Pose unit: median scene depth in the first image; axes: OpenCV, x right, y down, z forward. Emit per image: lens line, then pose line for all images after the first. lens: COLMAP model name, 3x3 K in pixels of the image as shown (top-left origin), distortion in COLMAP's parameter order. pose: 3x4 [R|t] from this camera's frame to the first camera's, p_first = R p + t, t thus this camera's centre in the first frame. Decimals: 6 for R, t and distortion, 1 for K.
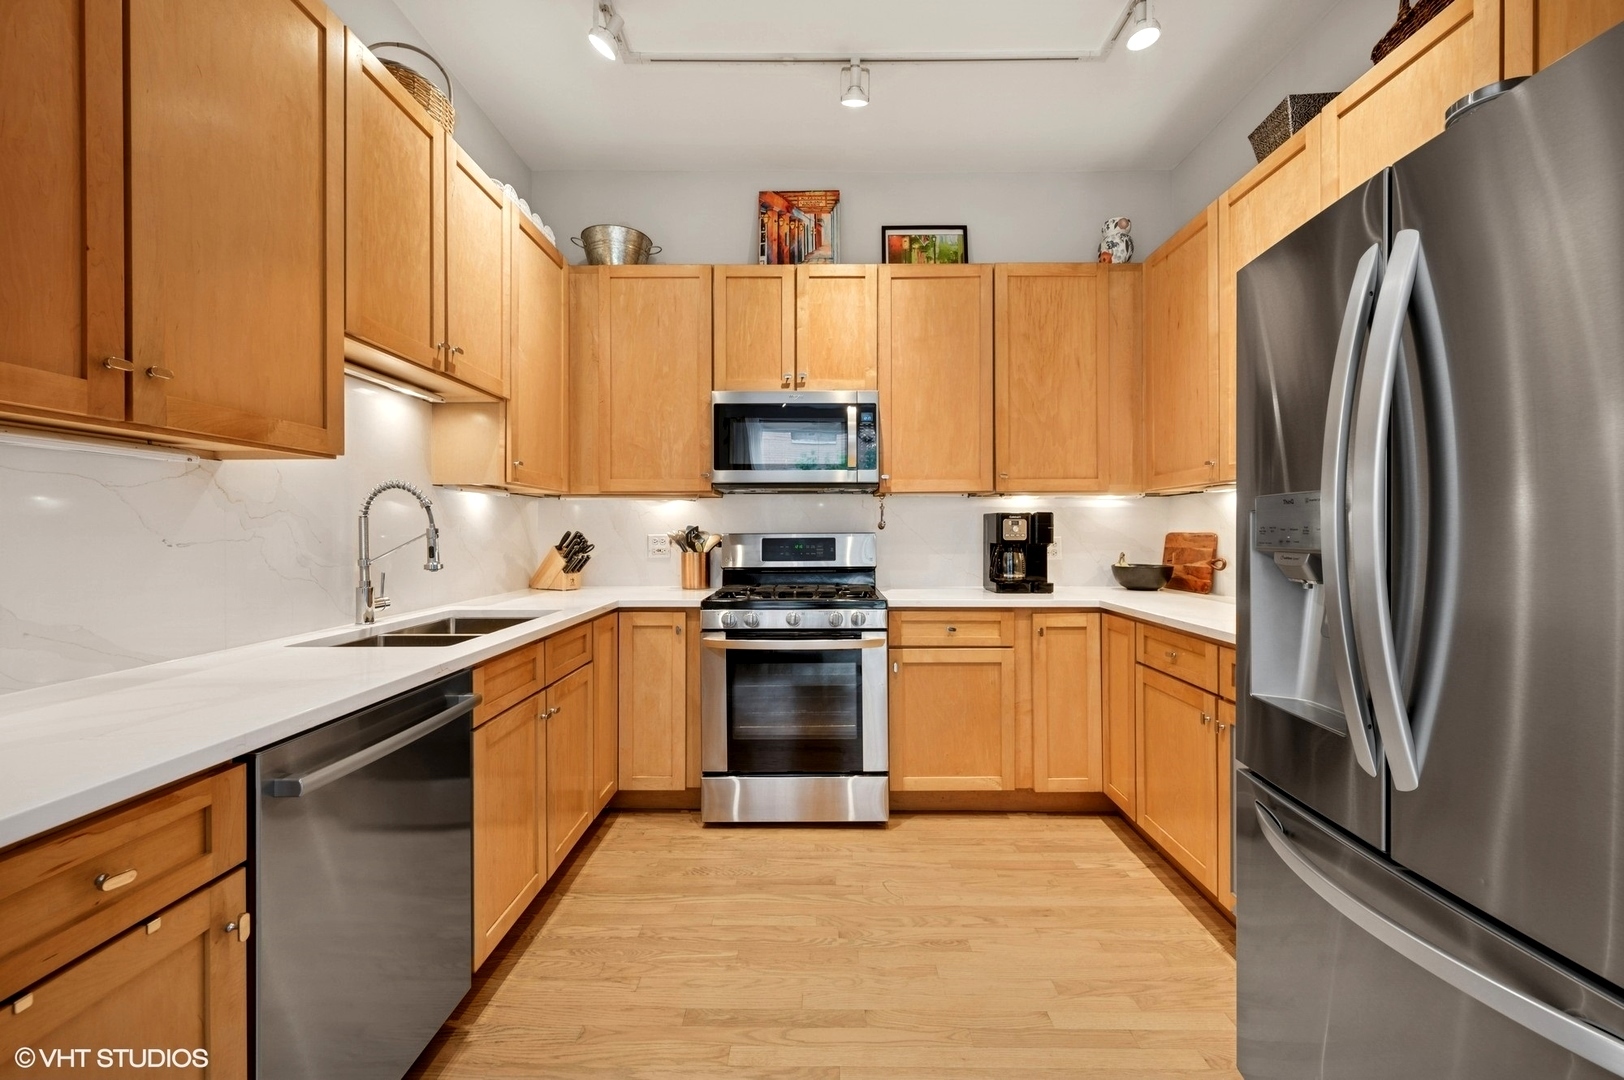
lens RADIAL K [[641.9, 0, 819.7], [0, 641.9, 539.6], [0, 0, 1]] dist [0.000180, -0.000027]
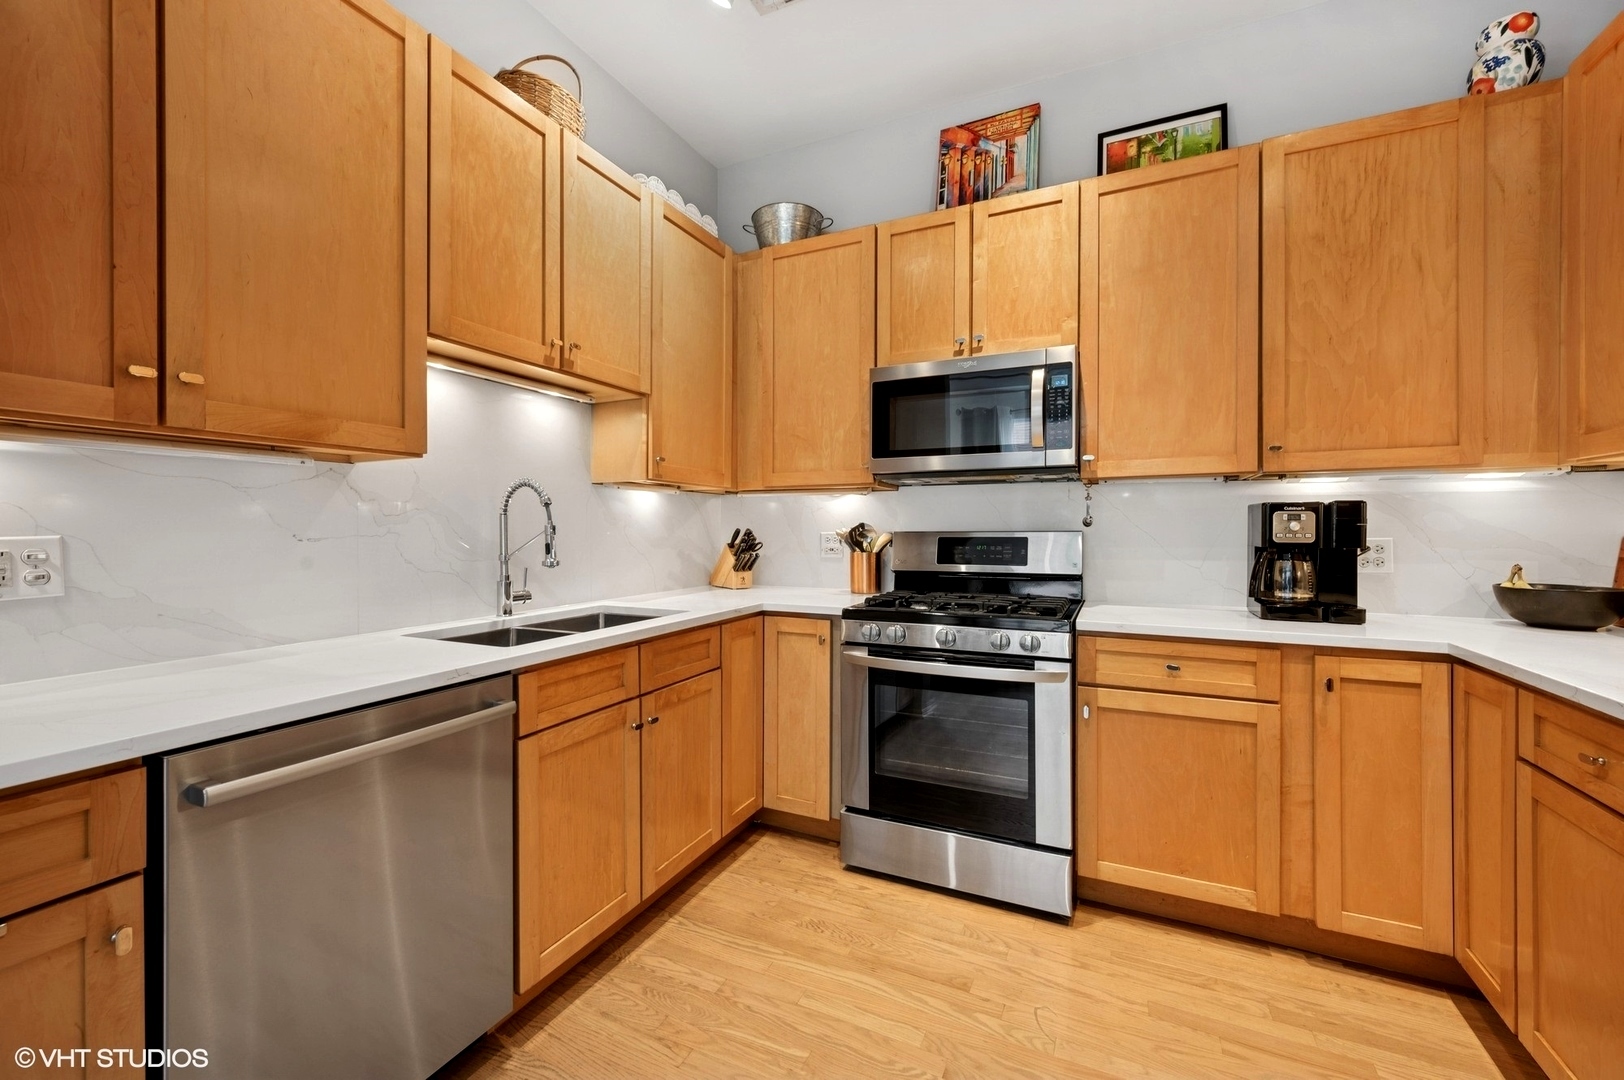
lens RADIAL K [[641.9, 0, 818.5], [0, 641.9, 538.3], [0, 0, 1]] dist [0.000180, -0.000027]
pose [[0.906274, 0.008182, -0.422610, 0.149878], [-0.007578, 0.999966, 0.003109, -0.002301], [0.422622, 0.000385, 0.906306, 0.193473]]
